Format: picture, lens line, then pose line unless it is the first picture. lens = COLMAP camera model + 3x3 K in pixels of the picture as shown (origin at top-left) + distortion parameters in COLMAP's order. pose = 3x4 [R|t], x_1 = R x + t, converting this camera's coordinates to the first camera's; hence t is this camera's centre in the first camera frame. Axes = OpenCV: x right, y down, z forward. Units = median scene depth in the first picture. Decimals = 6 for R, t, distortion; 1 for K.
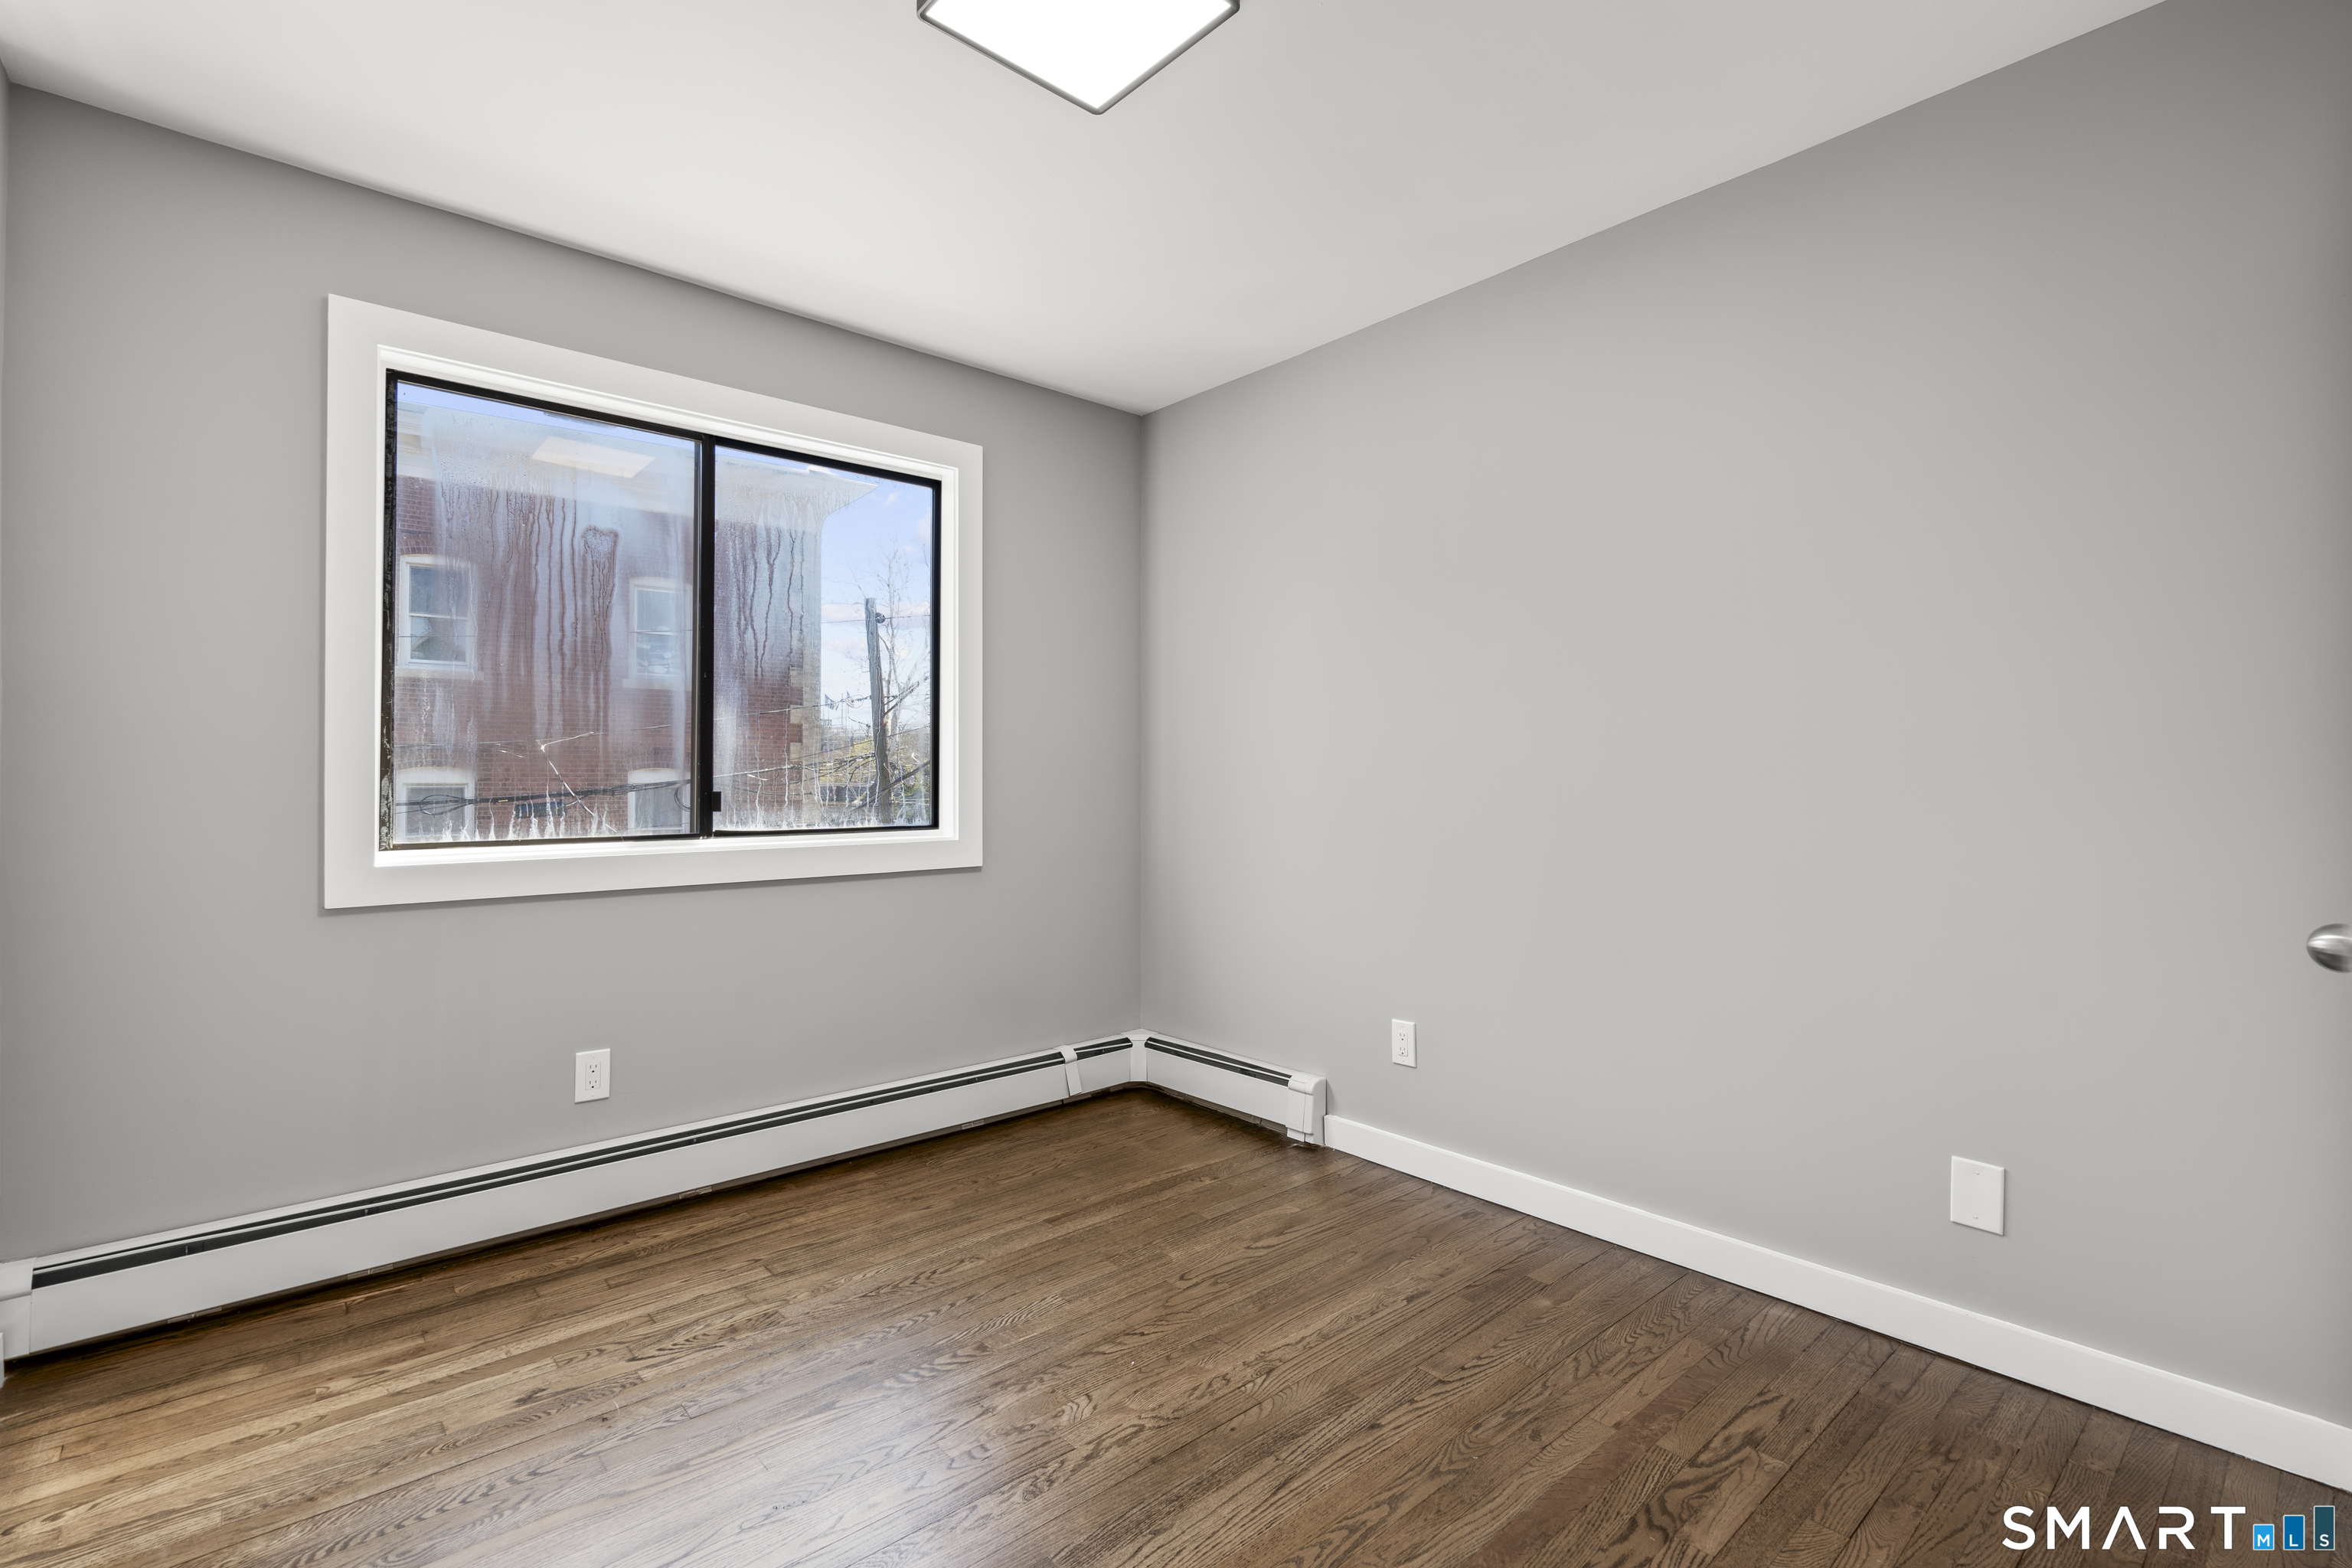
lens RADIAL K [[1062.0, 0, 1168.6], [0, 1062.0, 799.1], [0, 0, 1]] dist [-0.013463, 0.004344]
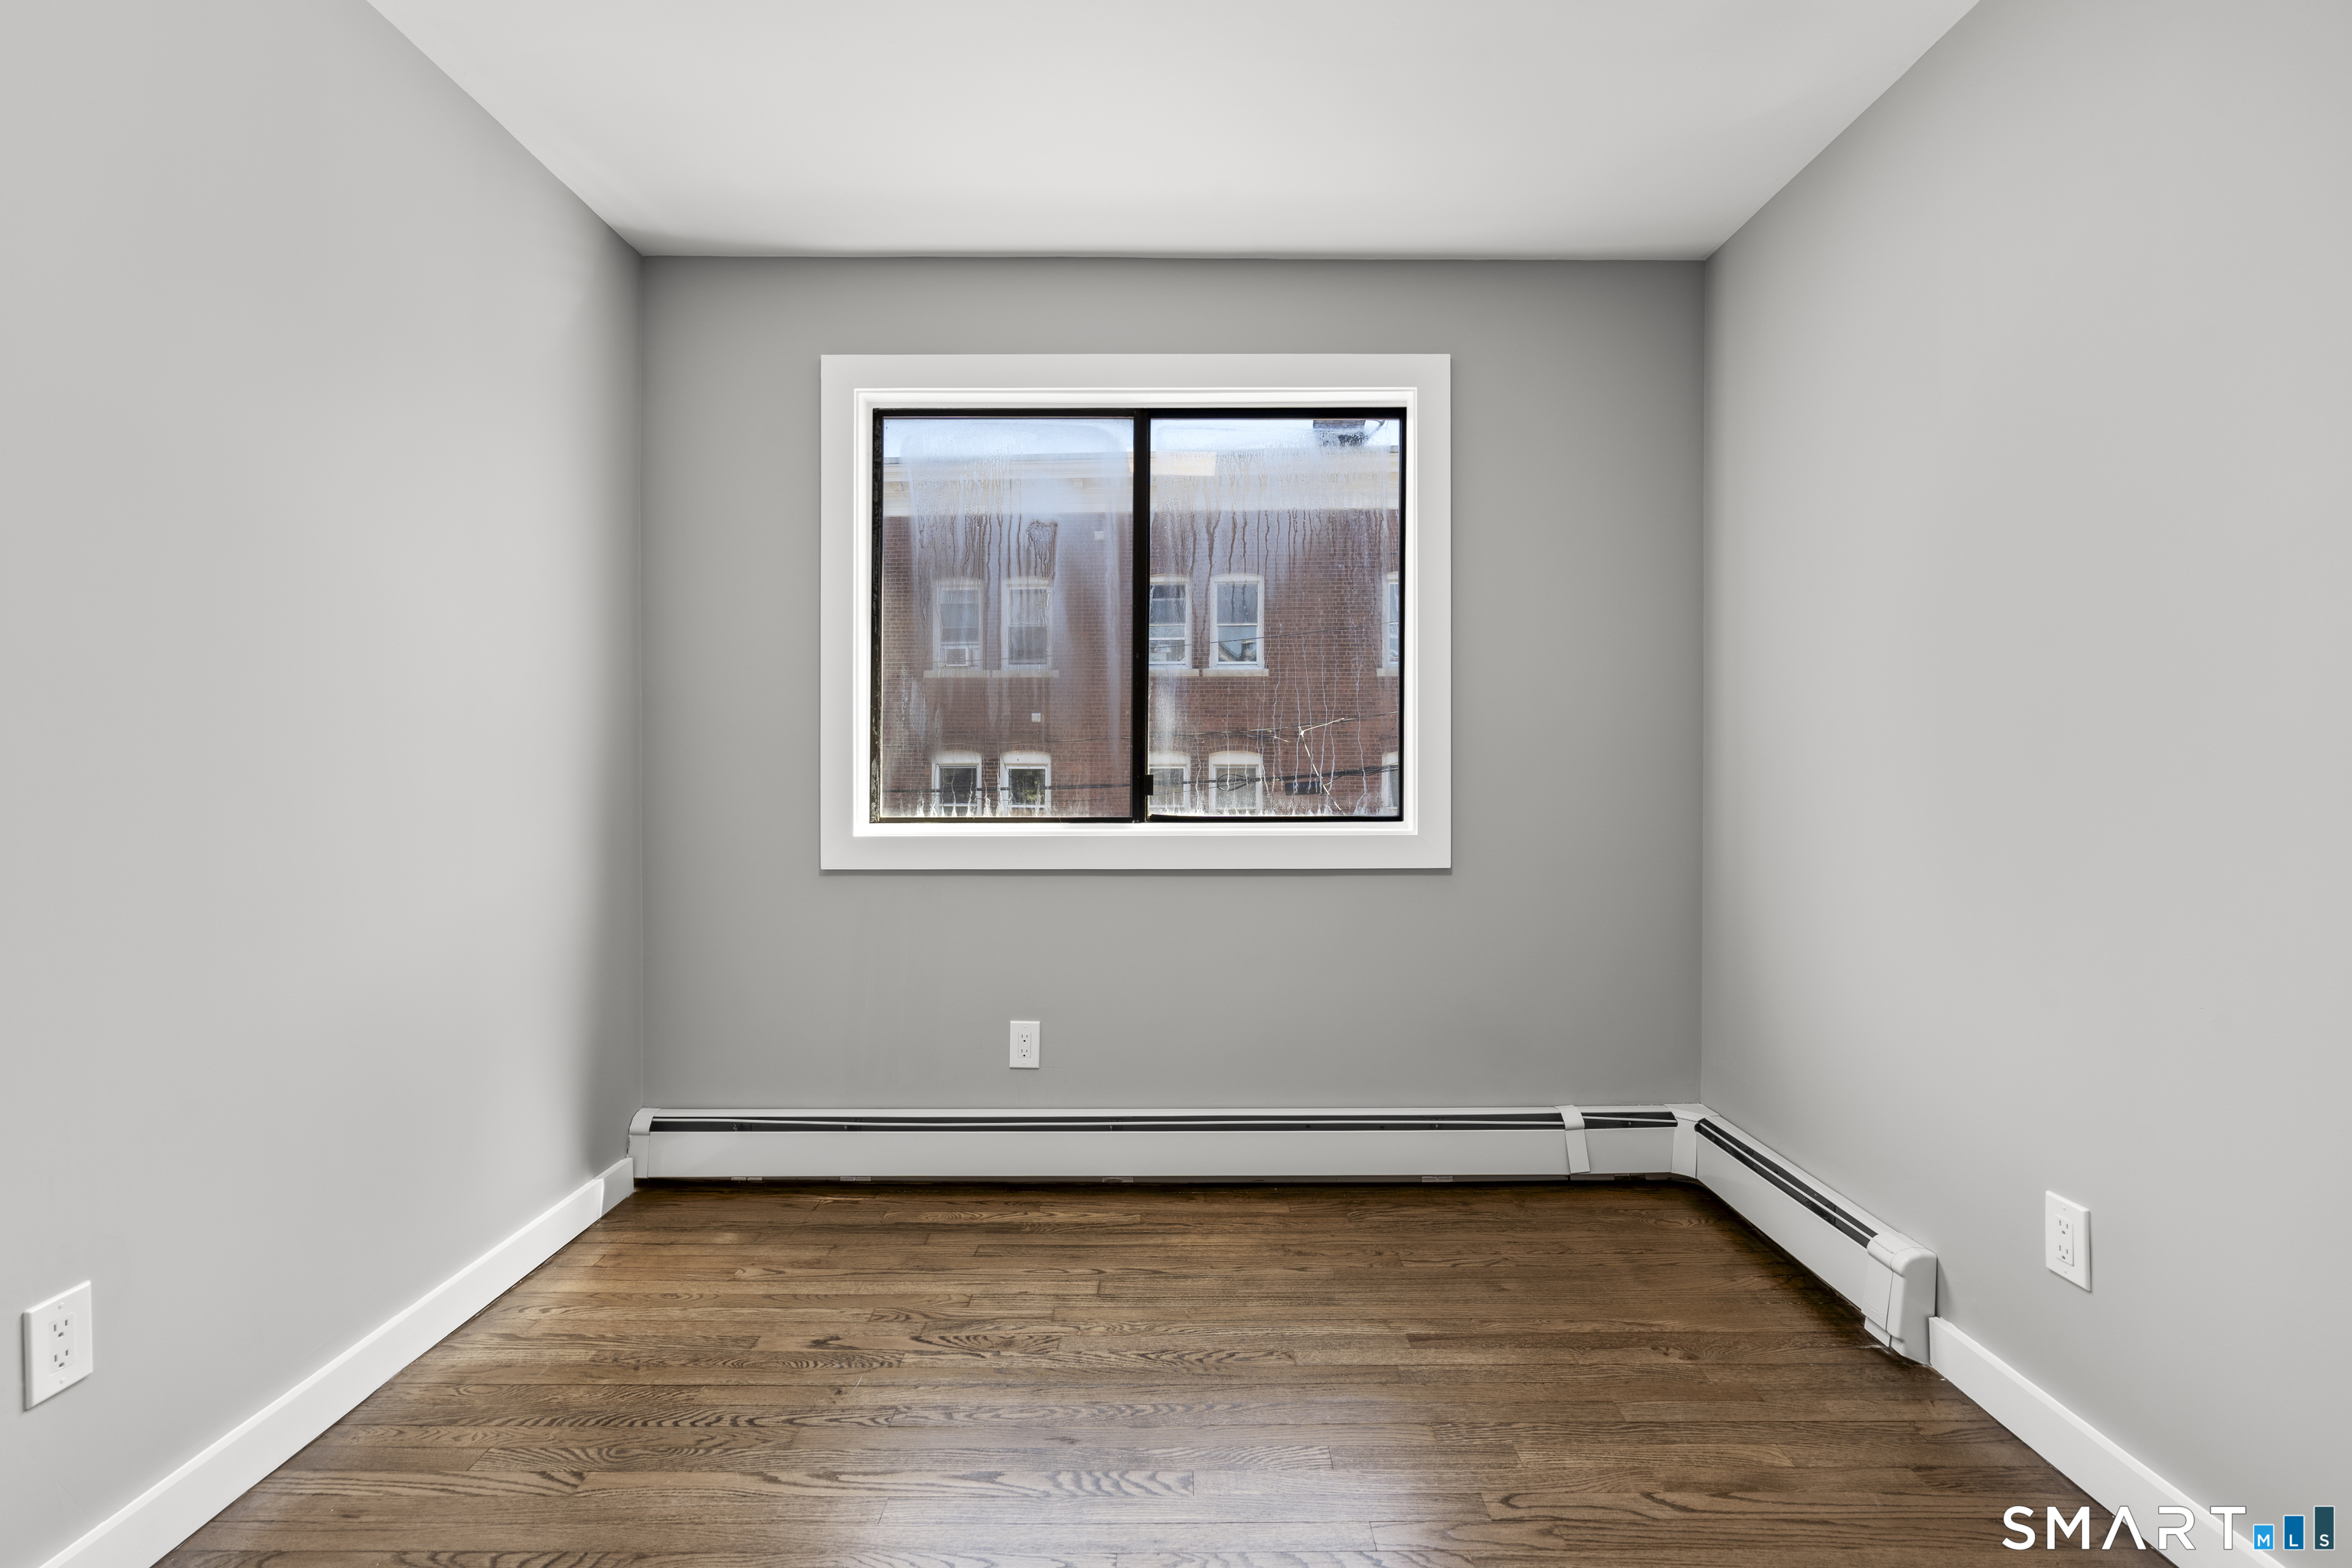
lens RADIAL K [[1053.6, 0, 1176.0], [0, 1053.6, 784.0], [0, 0, 1]] dist [-0.014739, 0.005209]
pose [[0.751046, 0.014018, -0.660101, 0.254053], [-0.012452, 0.999897, 0.007067, -0.006250], [0.660133, 0.002911, 0.751143, 0.314657]]
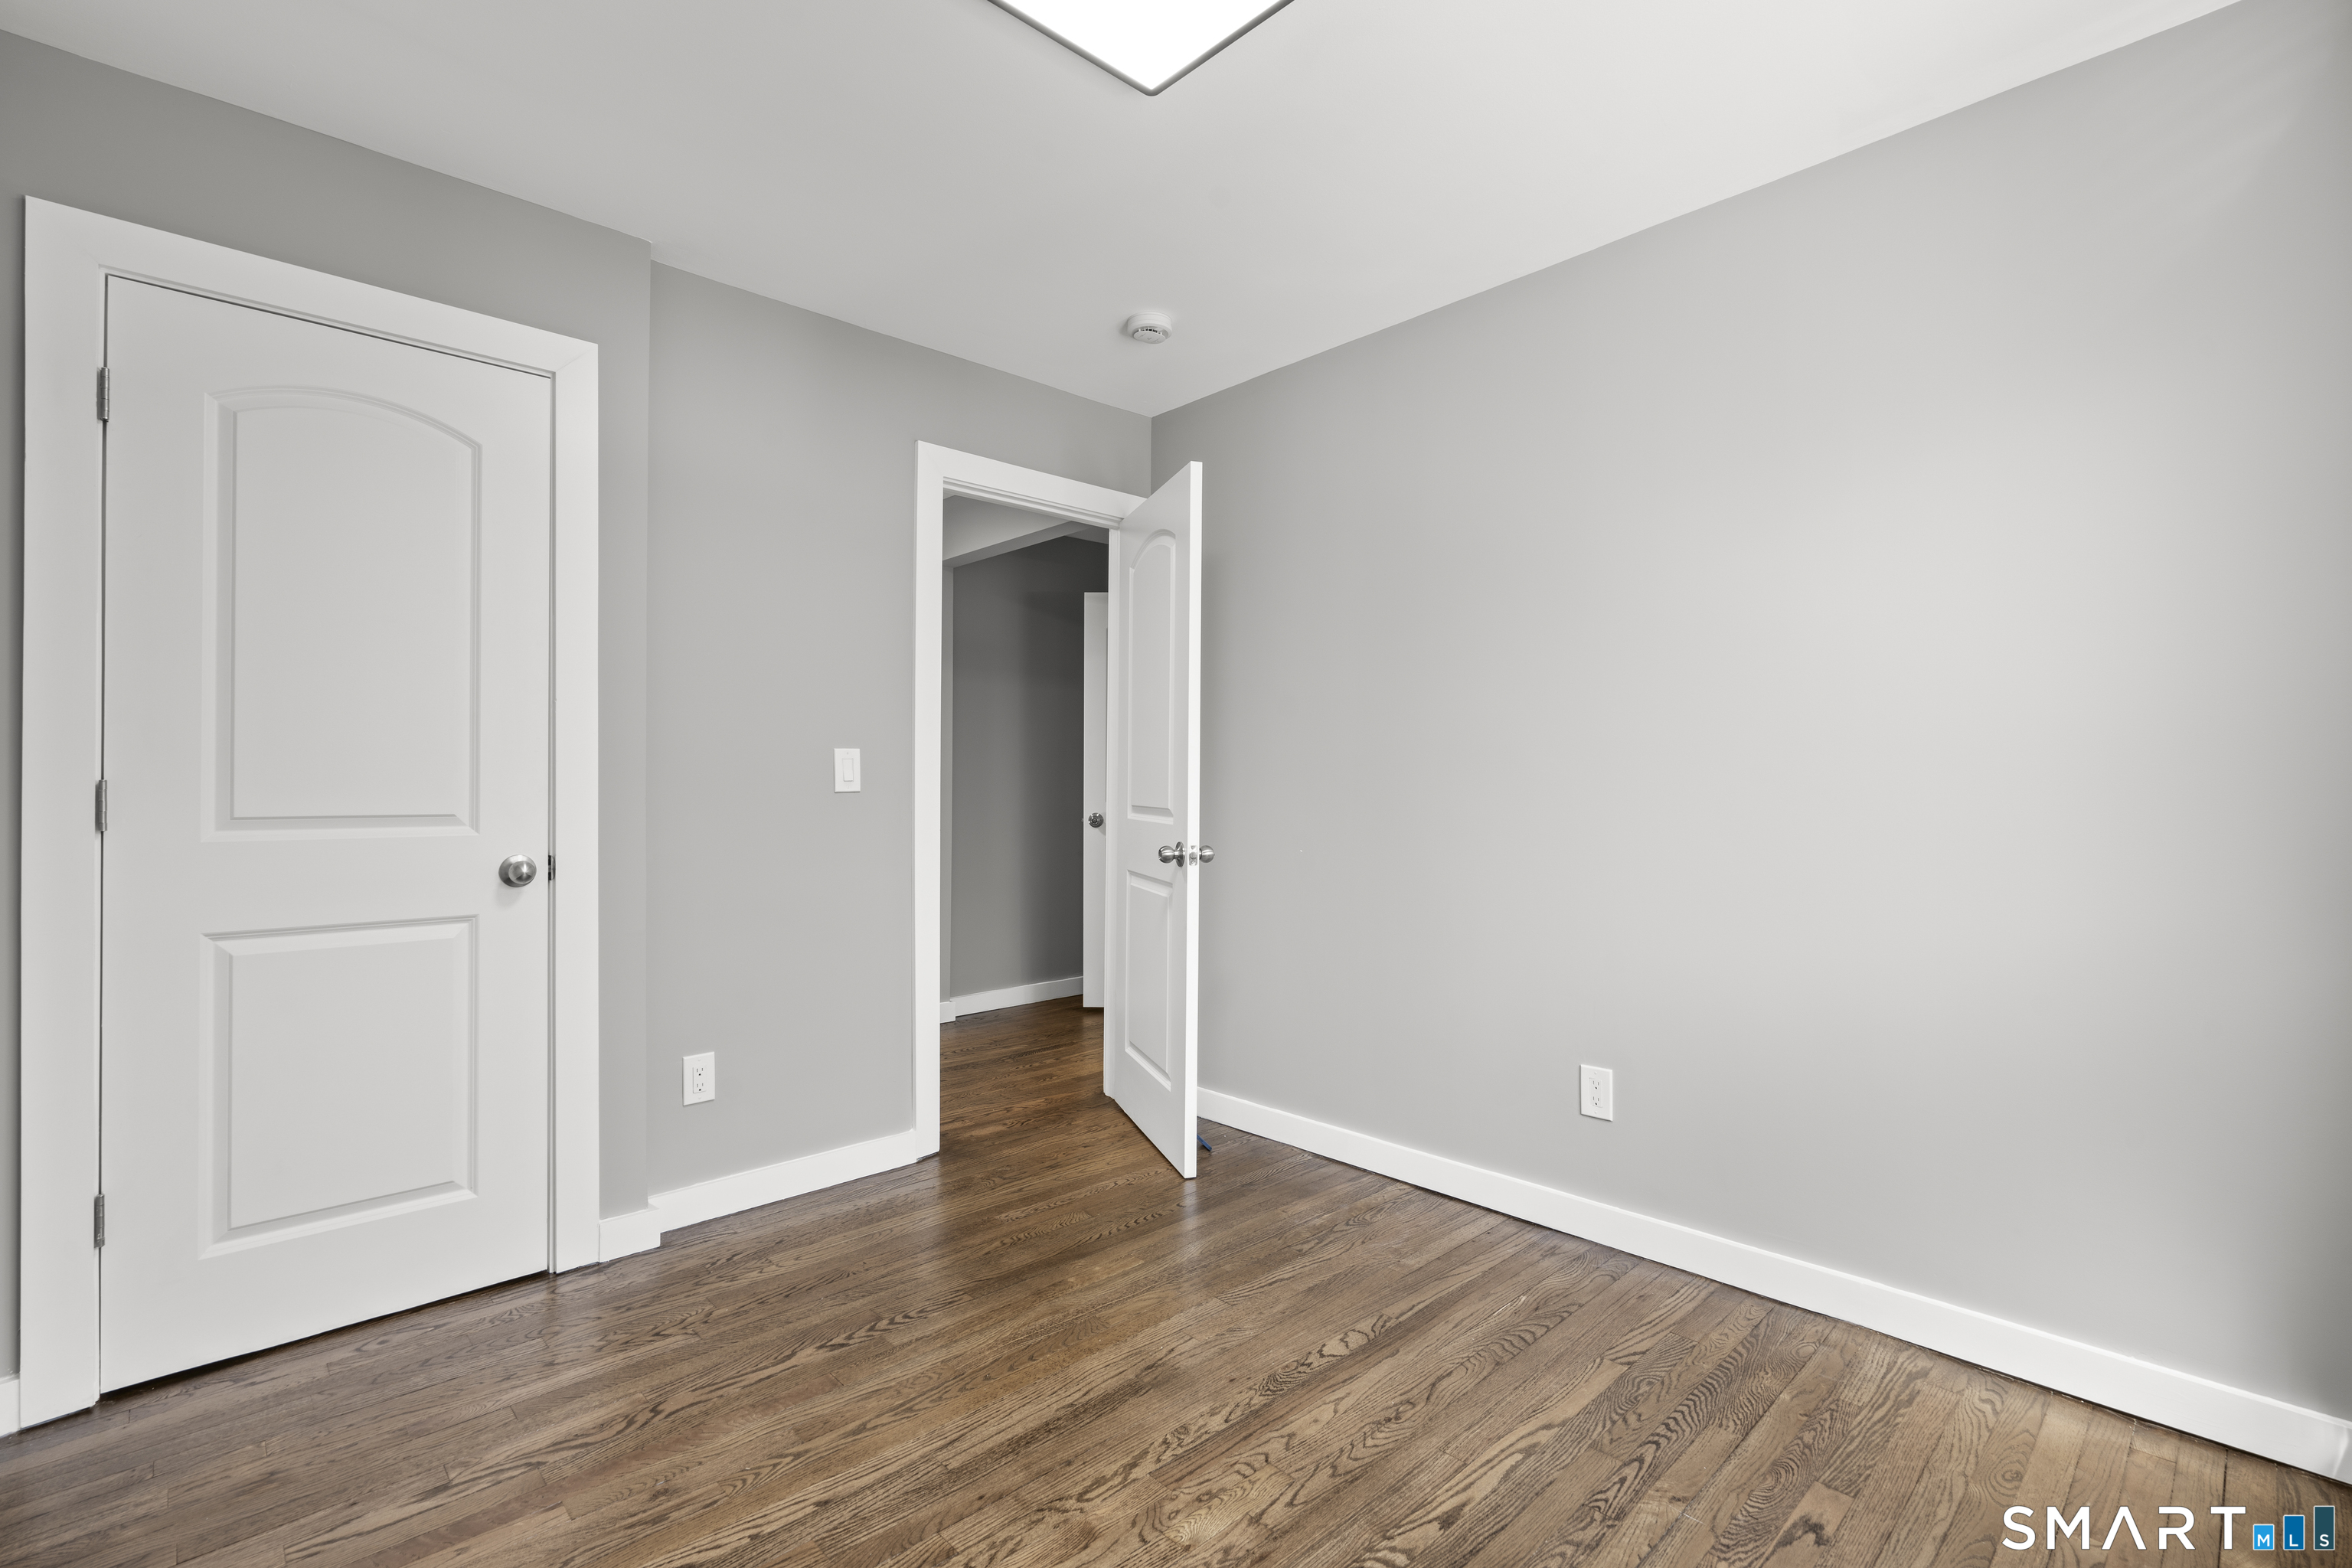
lens RADIAL K [[1053.6, 0, 1176.0], [0, 1053.6, 784.0], [0, 0, 1]] dist [-0.014739, 0.005209]
pose [[-0.998913, 0.002598, -0.046535, -0.046109], [0.001900, 0.999885, 0.015048, -0.026752], [0.046569, 0.014944, -0.998803, 1.288198]]
